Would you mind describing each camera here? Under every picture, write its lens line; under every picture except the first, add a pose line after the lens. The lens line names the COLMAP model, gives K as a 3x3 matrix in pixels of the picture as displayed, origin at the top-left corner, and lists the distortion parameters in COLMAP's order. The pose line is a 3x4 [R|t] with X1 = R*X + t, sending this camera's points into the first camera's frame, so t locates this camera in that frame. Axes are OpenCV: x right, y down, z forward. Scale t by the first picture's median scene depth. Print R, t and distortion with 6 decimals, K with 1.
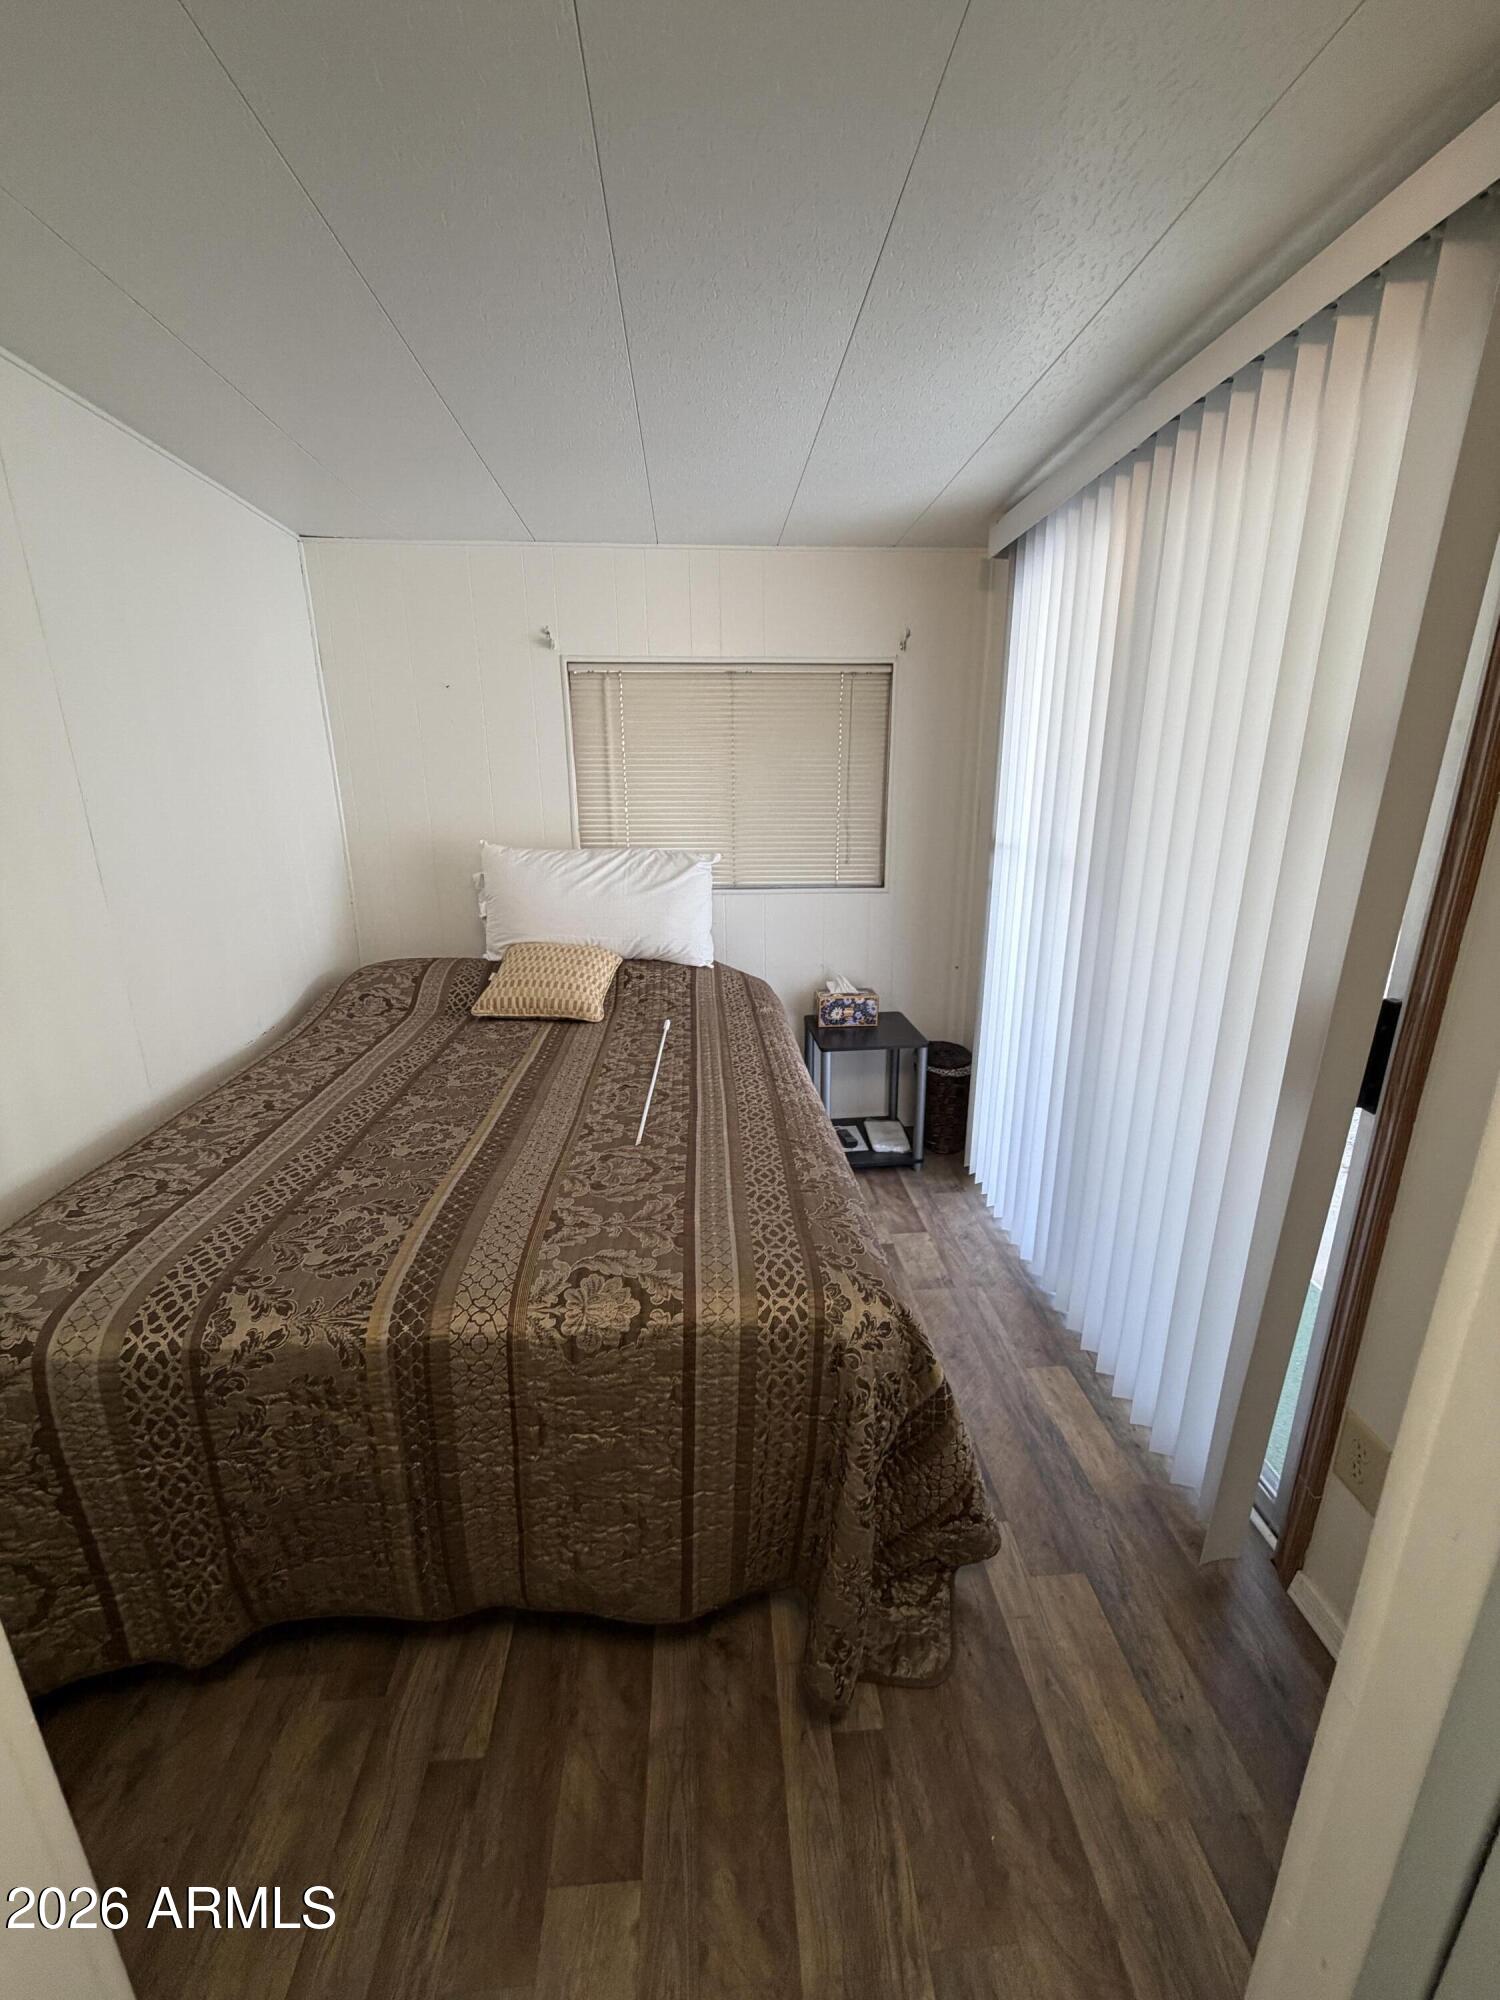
lens RADIAL K [[801.1, 0, 753.2], [0, 801.1, 994.8], [0, 0, 1]] dist [-0.000329, 0.000236]
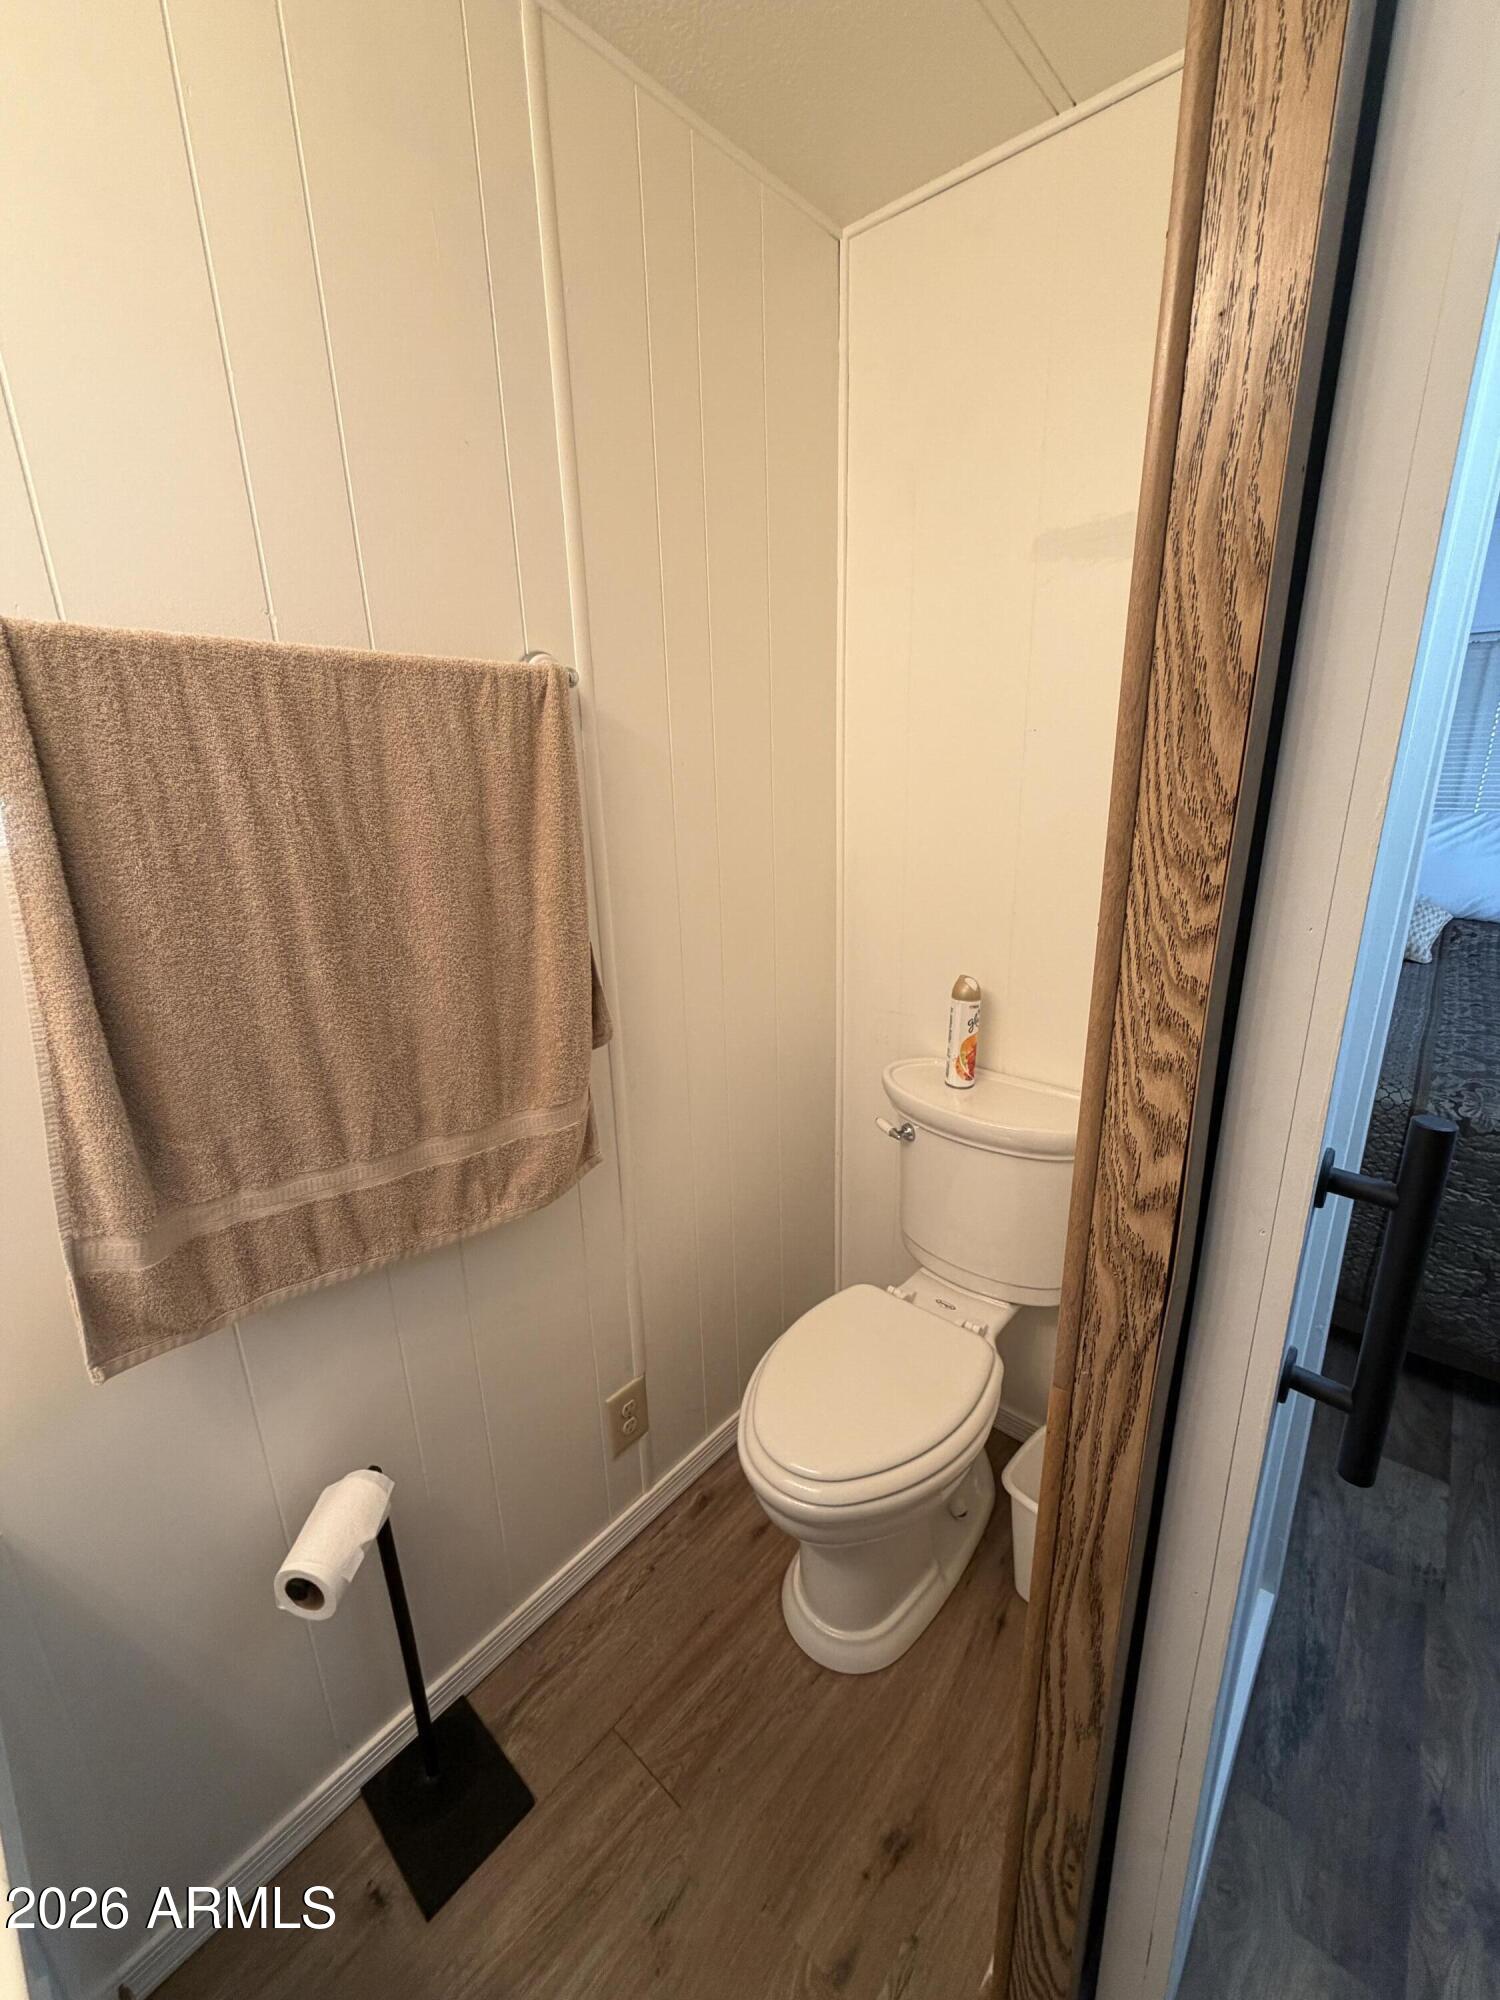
lens RADIAL K [[801.1, 0, 753.2], [0, 801.1, 994.8], [0, 0, 1]] dist [-0.000329, 0.000236]
pose [[0.711805, 0.183396, -0.678011, -0.089304], [-0.176339, 0.981054, 0.080239, 0.140314], [0.679881, 0.062446, 0.730659, -0.404374]]
